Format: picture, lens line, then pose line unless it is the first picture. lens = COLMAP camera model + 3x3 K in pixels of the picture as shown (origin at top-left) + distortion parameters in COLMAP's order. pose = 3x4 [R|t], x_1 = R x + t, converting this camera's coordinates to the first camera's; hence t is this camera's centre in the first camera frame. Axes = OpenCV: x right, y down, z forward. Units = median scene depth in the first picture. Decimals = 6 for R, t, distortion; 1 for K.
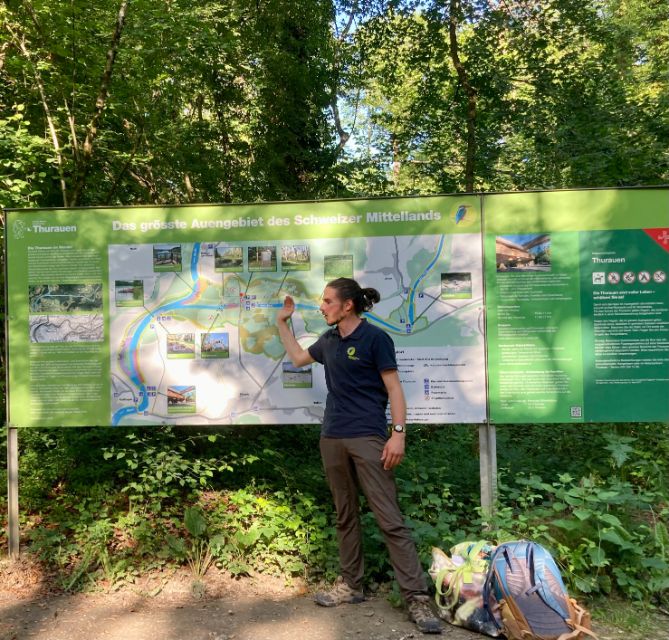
lens RADIAL K [[654.1, 0, 334.1], [0, 654.1, 317.8], [0, 0, 1]] dist [0.014953, 0.000000]
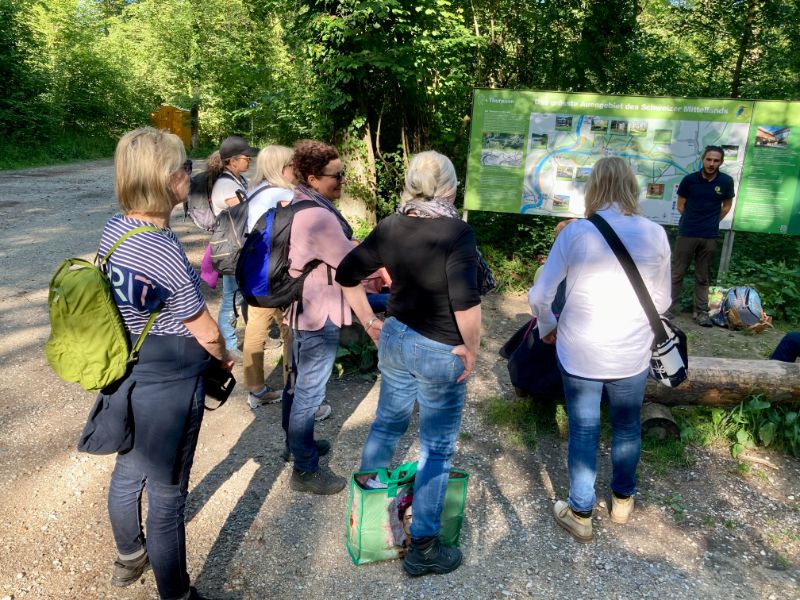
lens RADIAL K [[661.4, 0, 397.0], [0, 661.4, 321.8], [0, 0, 1]] dist [-0.004581, 0.004229]
pose [[0.989027, 0.107418, -0.101430, -0.468528], [-0.076904, 0.960526, 0.267348, -0.017123], [0.126144, -0.256614, 0.958247, -0.948797]]
